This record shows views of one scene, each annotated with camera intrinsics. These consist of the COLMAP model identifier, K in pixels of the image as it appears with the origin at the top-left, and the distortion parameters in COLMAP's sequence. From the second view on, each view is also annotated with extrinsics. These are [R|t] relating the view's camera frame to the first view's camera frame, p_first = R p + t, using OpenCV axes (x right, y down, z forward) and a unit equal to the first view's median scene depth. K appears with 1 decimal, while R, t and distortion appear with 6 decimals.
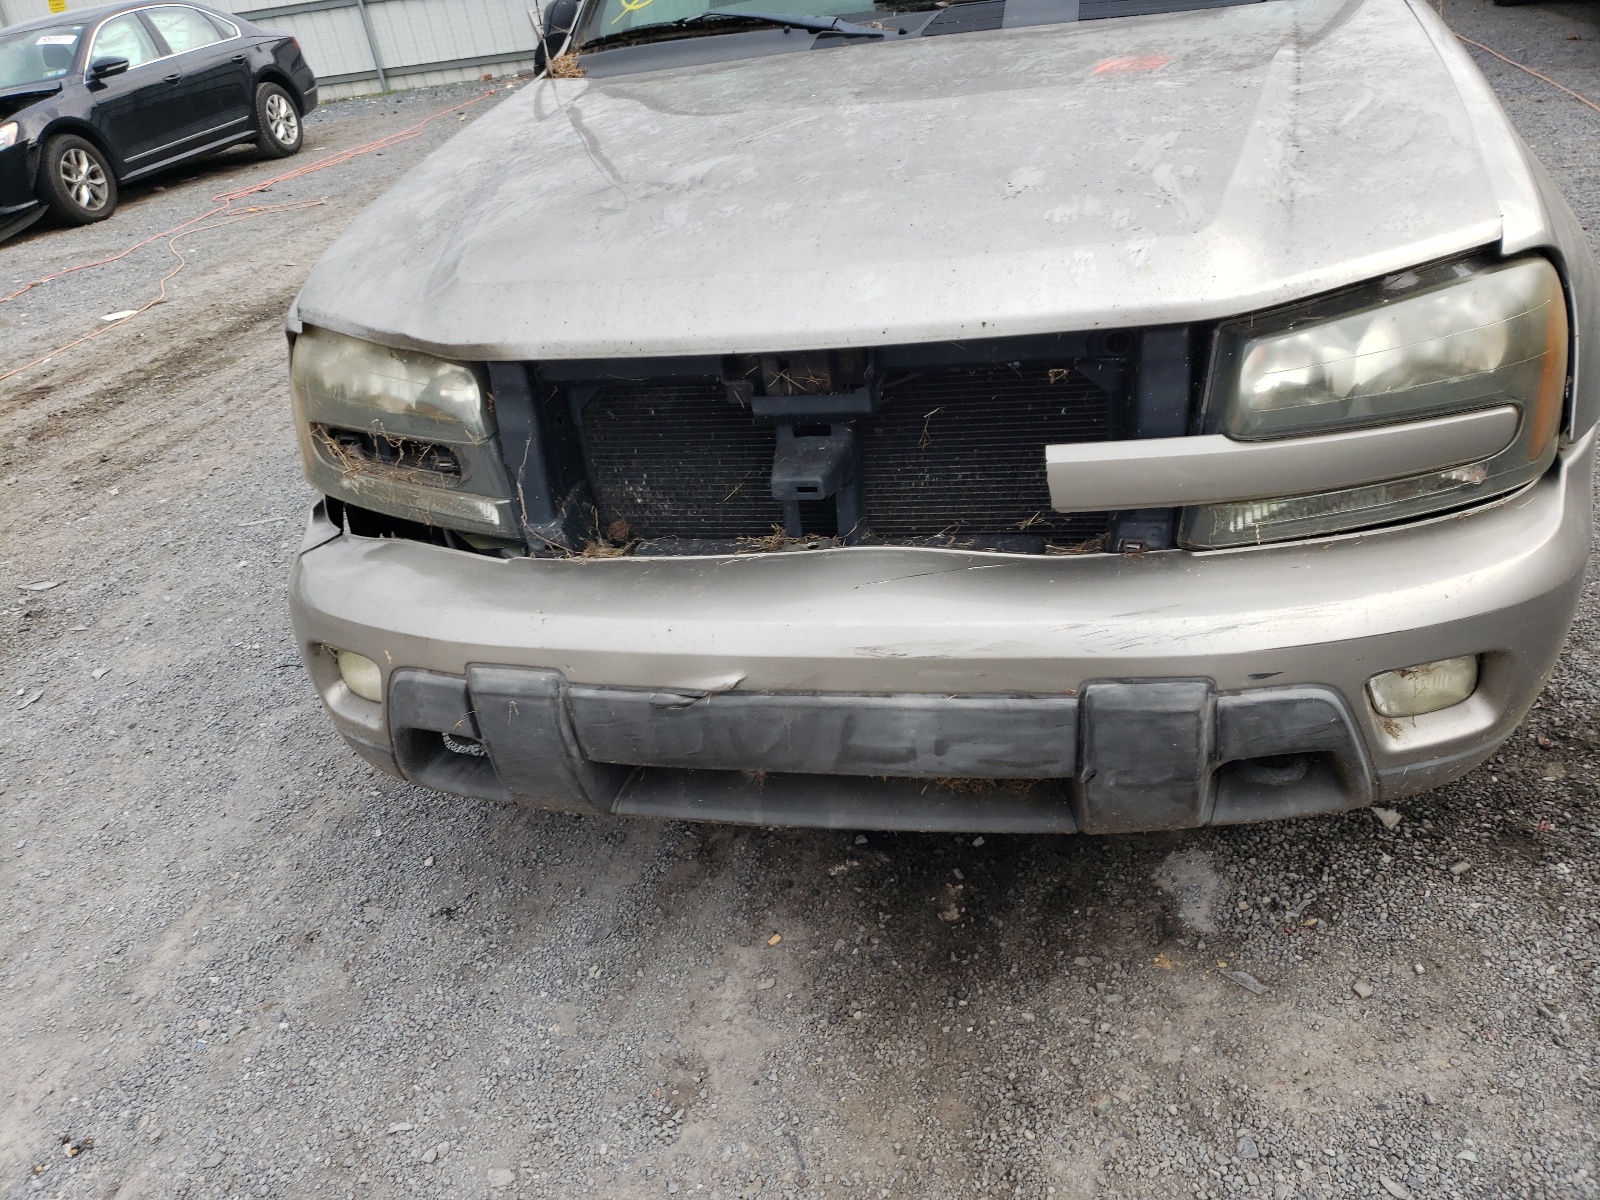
lens RADIAL K [[1211.5, 0, 838.0], [0, 1211.5, 643.5], [0, 0, 1]] dist [0.088250, -0.103342]
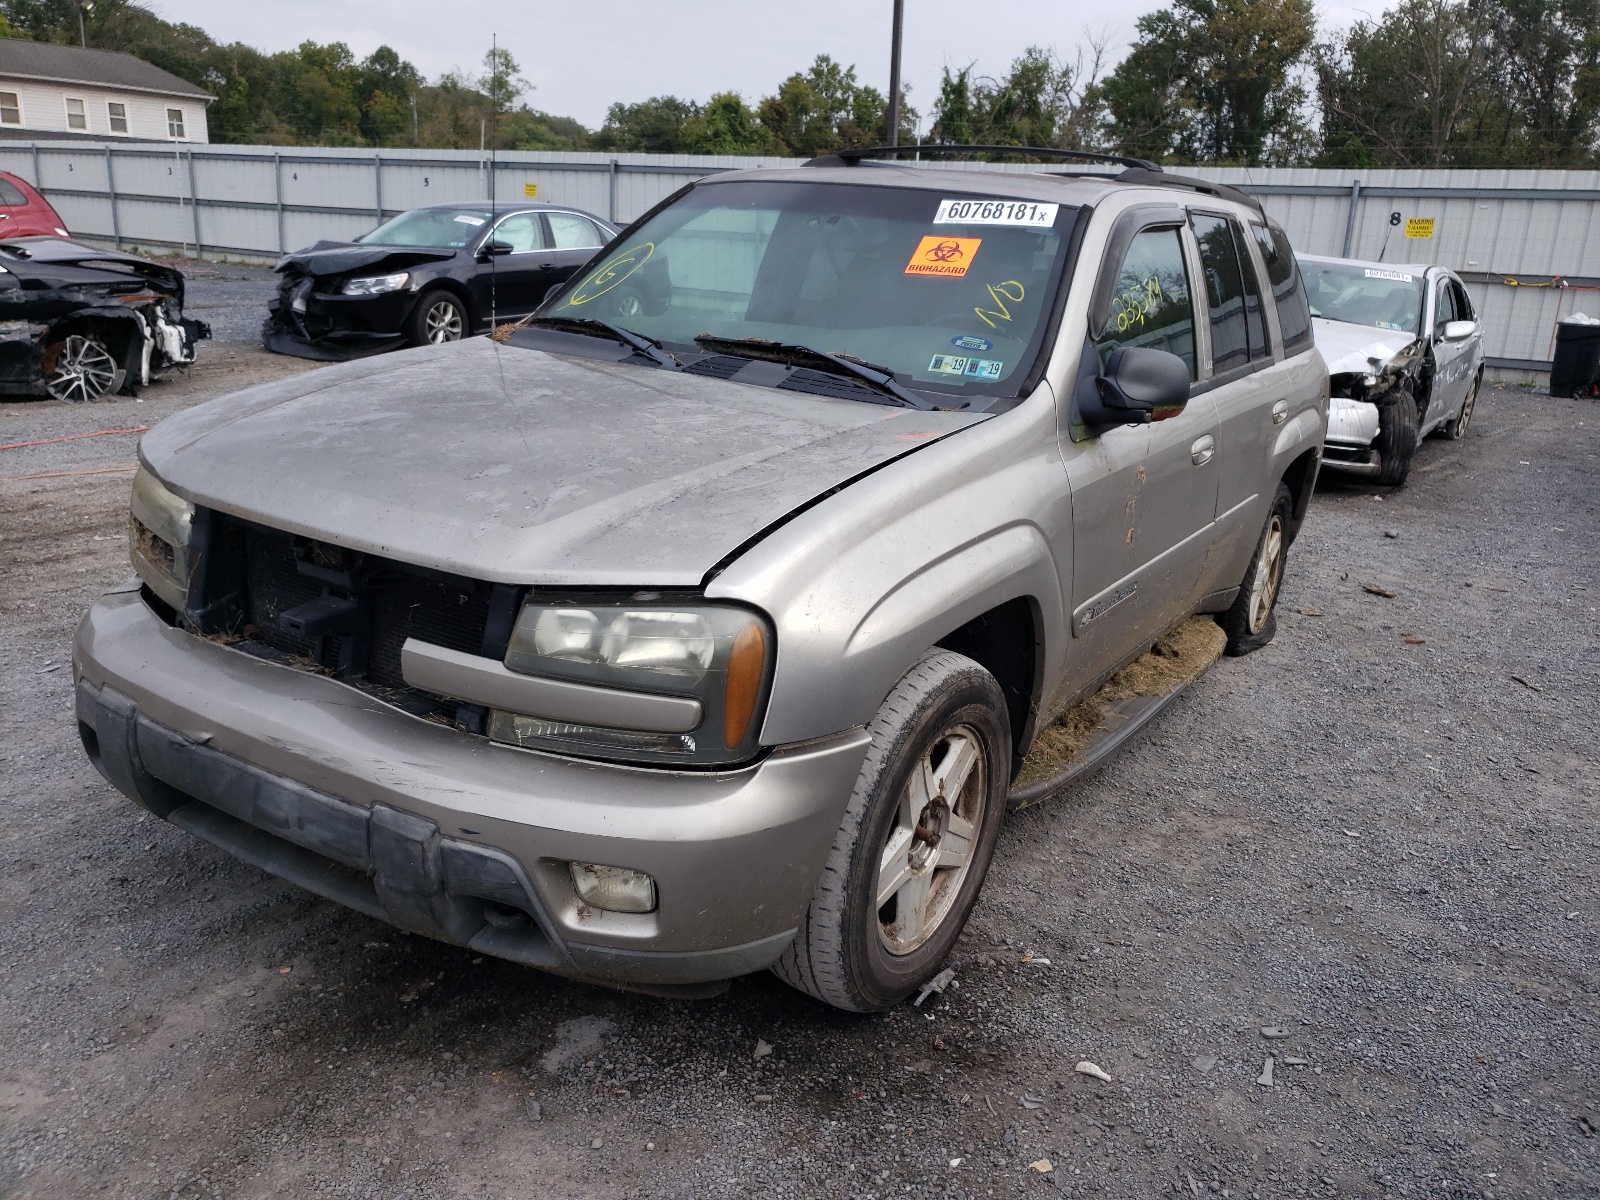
lens RADIAL K [[1240.8, 0, 800.0], [0, 1240.8, 600.0], [0, 0, 1]] dist [-0.015564, -0.001927]
pose [[0.929771, 0.260139, -0.260485, 0.877381], [-0.311167, 0.933448, -0.178465, -0.075890], [0.196724, 0.246986, 0.948840, -0.297116]]
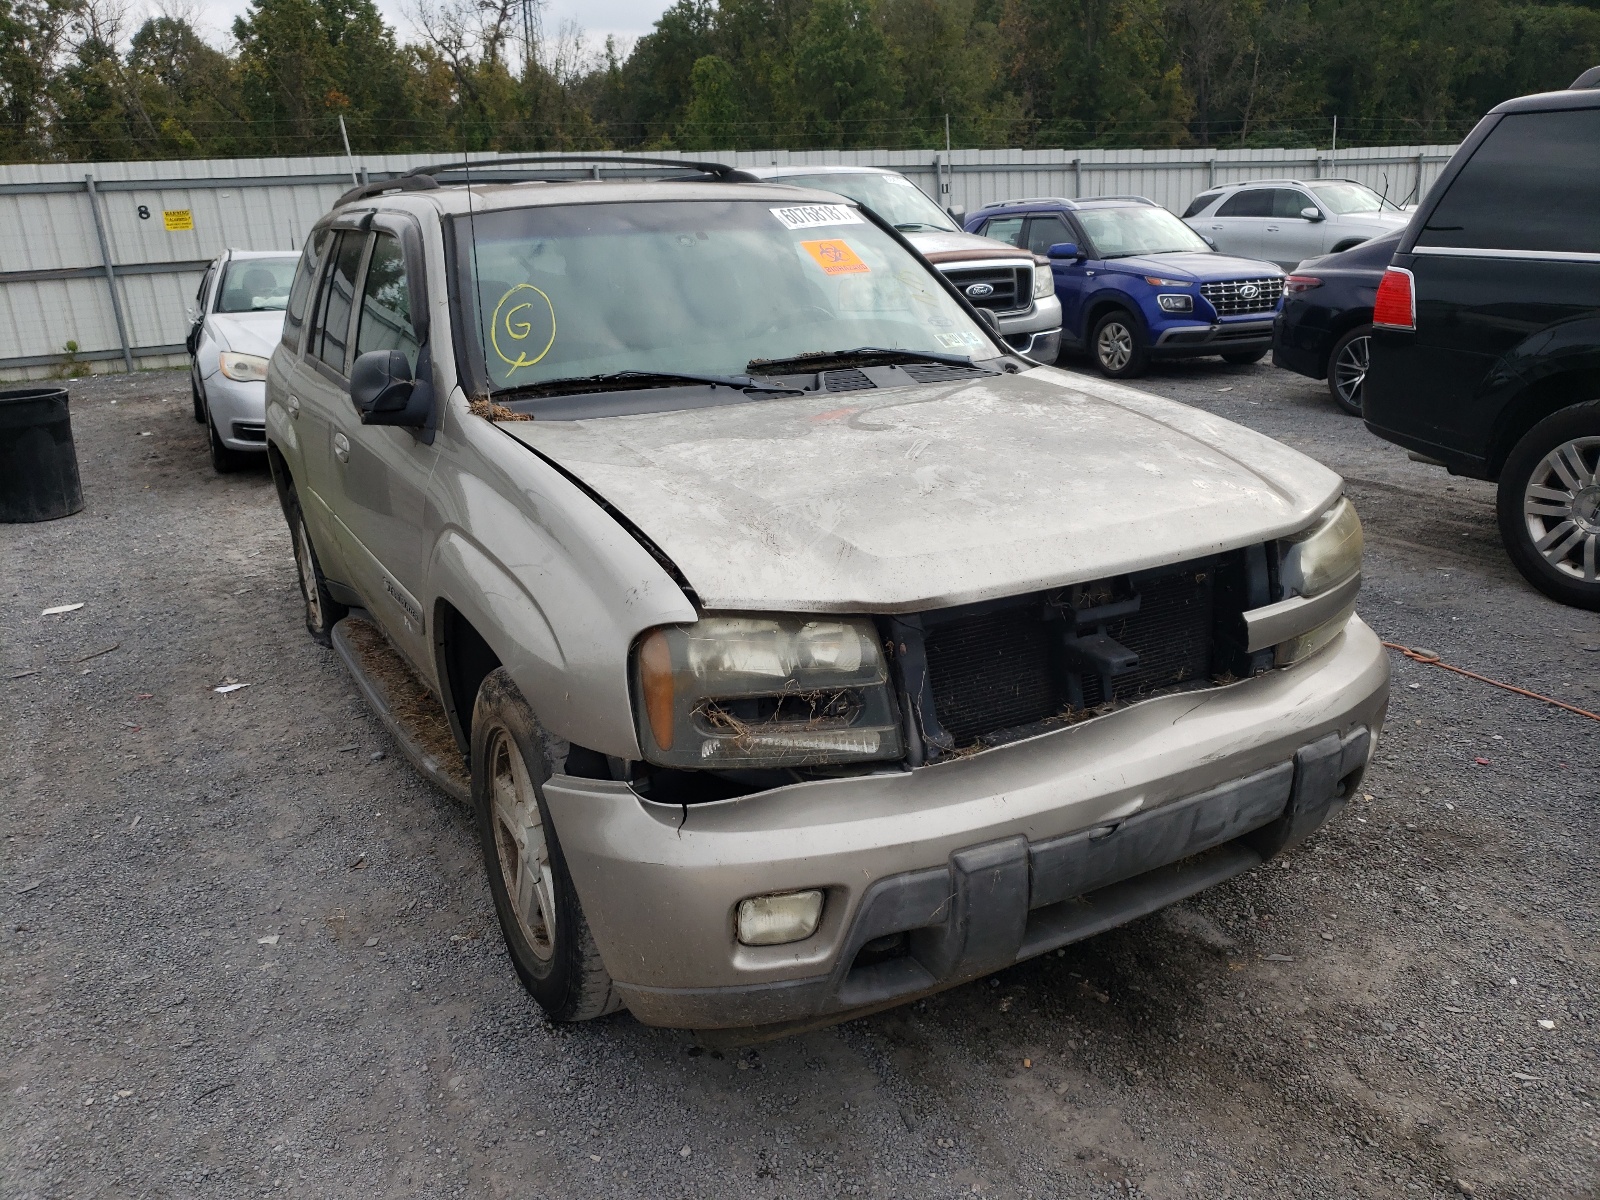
lens RADIAL K [[1211.5, 0, 838.0], [0, 1211.5, 643.5], [0, 0, 1]] dist [0.088250, -0.103342]
pose [[0.716562, -0.115723, 0.687857, -1.214149], [0.295438, 0.943670, -0.149006, -0.033912], [-0.631867, 0.309991, 0.710387, 0.158556]]
